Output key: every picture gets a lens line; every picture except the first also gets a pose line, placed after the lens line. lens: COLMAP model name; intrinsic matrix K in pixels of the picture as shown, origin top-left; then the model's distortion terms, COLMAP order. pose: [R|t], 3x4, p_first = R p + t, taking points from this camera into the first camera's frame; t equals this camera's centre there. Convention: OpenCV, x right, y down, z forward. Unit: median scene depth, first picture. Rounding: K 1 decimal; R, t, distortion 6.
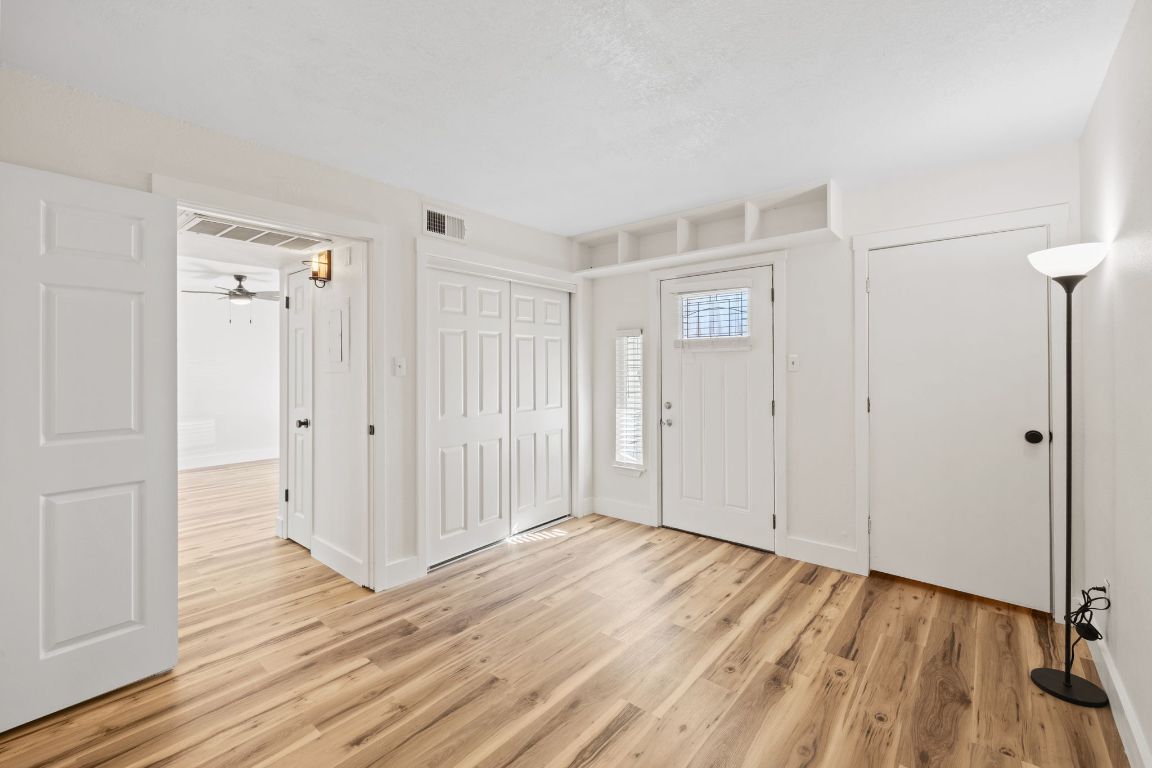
lens RADIAL K [[482.7, 0, 574.1], [0, 482.7, 376.7], [0, 0, 1]] dist [0.000231, -0.000032]
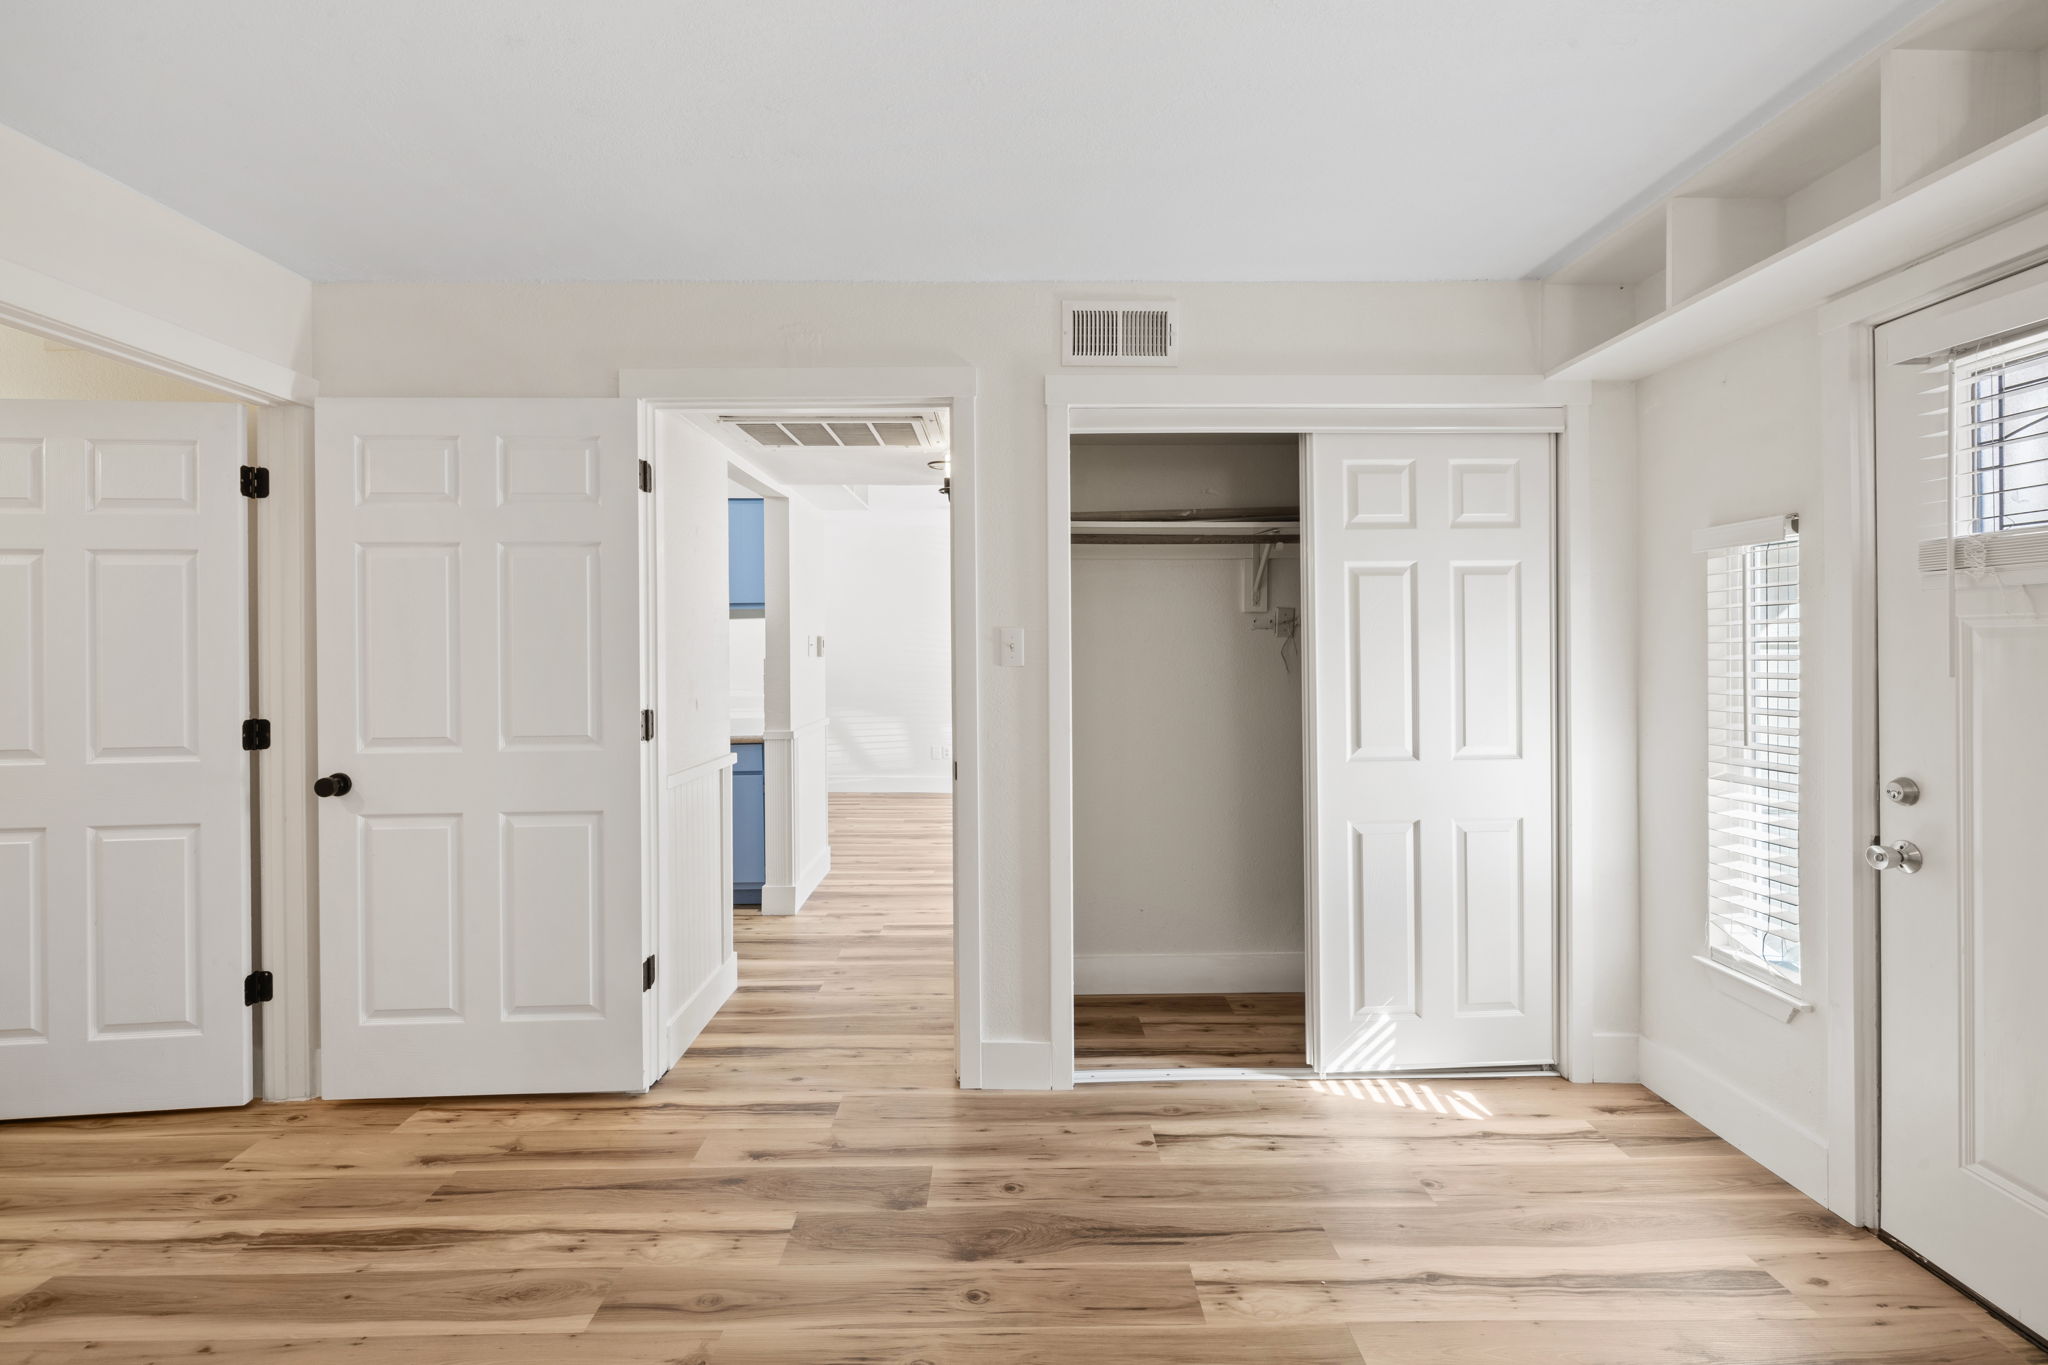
lens RADIAL K [[858.1, 0, 1020.6], [0, 858.1, 669.5], [0, 0, 1]] dist [0.000231, -0.000032]
pose [[0.659244, 0.018351, -0.751705, 0.334610], [-0.011206, 0.999831, 0.014581, -0.012372], [0.751846, -0.001189, 0.659338, 0.483456]]
